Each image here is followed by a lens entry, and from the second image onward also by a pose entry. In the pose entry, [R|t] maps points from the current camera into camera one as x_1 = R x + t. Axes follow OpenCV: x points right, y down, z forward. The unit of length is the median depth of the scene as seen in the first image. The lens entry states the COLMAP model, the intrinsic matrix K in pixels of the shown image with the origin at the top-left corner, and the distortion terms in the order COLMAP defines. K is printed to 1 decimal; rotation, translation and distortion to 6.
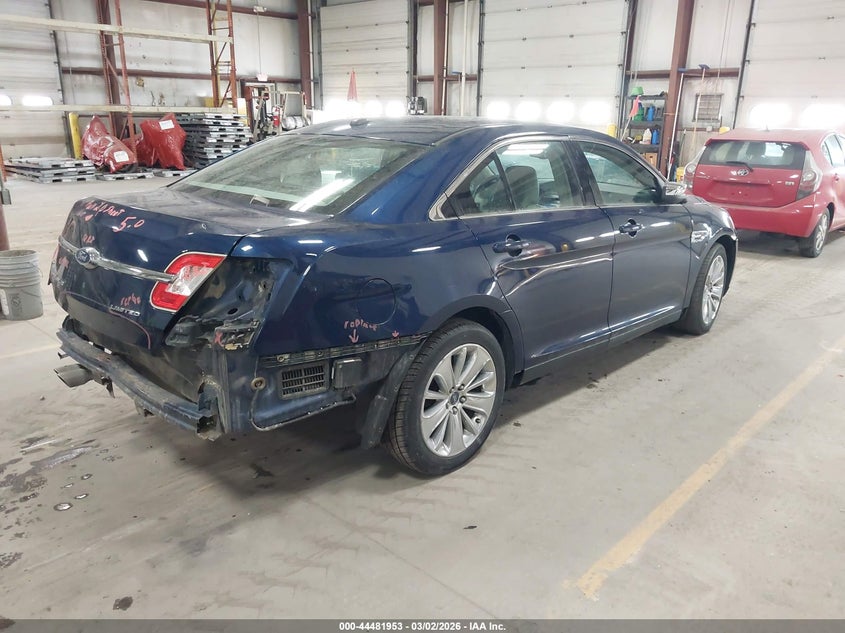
lens RADIAL K [[696.3, 0, 428.7], [0, 696.3, 314.6], [0, 0, 1]] dist [-0.029418, 0.018212]
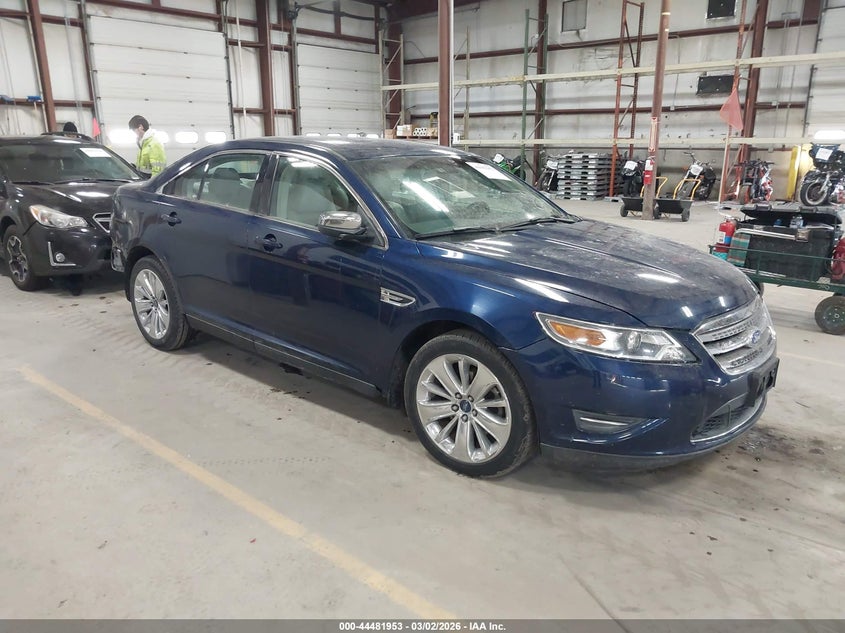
lens RADIAL K [[649.7, 0, 423.6], [0, 649.7, 329.9], [0, 0, 1]] dist [-0.016059, 0.019623]
pose [[0.029100, 0.265348, -0.963713, 1.267706], [-0.285393, 0.926195, 0.246400, -0.316592], [0.957969, 0.267866, 0.102681, 1.174738]]
